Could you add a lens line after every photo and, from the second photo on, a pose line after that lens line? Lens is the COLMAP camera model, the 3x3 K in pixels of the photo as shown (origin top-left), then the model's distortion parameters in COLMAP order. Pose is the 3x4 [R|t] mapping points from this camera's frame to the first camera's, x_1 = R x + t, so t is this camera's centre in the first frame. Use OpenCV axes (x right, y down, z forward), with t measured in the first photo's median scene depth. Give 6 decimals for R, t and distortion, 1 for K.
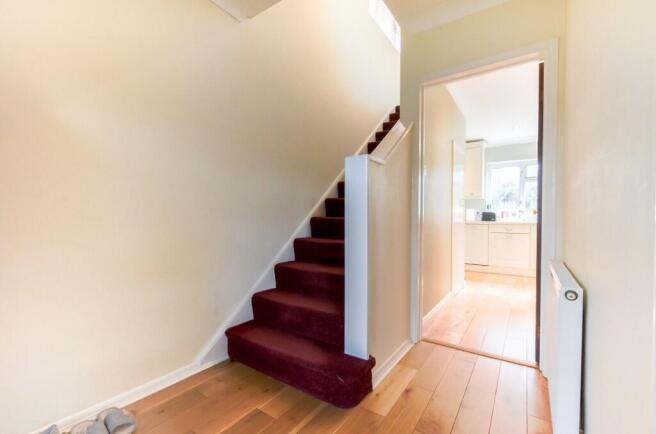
lens RADIAL K [[286.9, 0, 327.3], [0, 286.9, 217.6], [0, 0, 1]] dist [-0.000139, -0.001078]
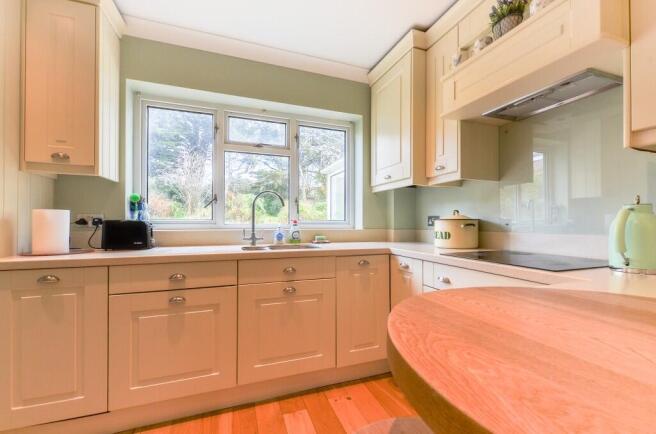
lens RADIAL K [[286.9, 0, 333.5], [0, 286.9, 219.2], [0, 0, 1]] dist [-0.000139, -0.001078]
pose [[0.567202, -0.005793, 0.823559, 0.427613], [0.018014, 0.999823, -0.005374, -0.014496], [-0.823382, 0.017884, 0.567206, 0.621109]]
